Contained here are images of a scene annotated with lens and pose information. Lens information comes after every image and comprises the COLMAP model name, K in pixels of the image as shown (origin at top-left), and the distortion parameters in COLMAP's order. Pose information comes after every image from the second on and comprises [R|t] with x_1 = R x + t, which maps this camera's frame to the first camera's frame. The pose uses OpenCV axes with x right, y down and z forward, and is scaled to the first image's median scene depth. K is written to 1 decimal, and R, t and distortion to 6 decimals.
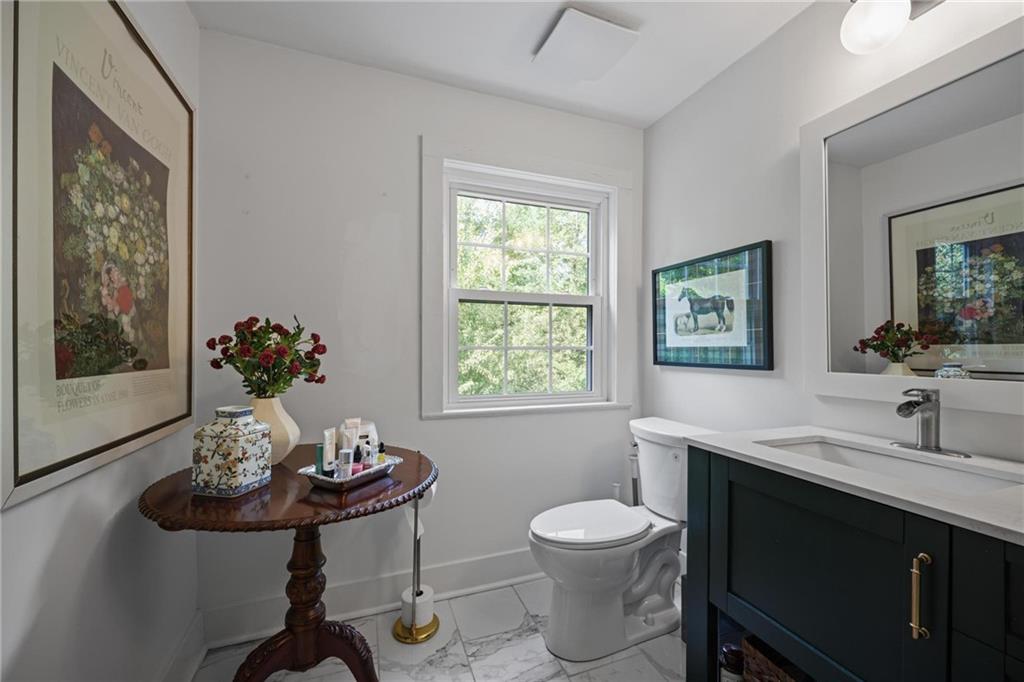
lens RADIAL K [[414.5, 0, 515.1], [0, 414.5, 349.2], [0, 0, 1]] dist [-0.002712, 0.000496]
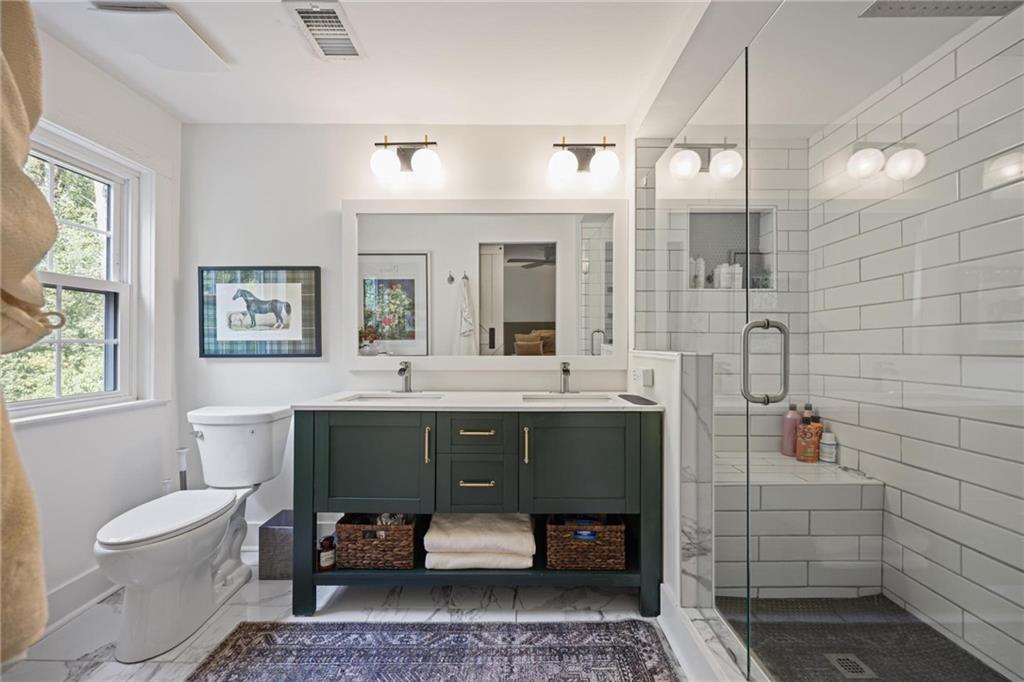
lens RADIAL K [[414.5, 0, 514.0], [0, 414.5, 342.0], [0, 0, 1]] dist [-0.002712, 0.000496]
pose [[0.358289, 0.002181, 0.933608, -0.385648], [0.003499, 0.999987, -0.003679, 0.005356], [-0.933604, 0.004585, 0.358276, -0.117470]]
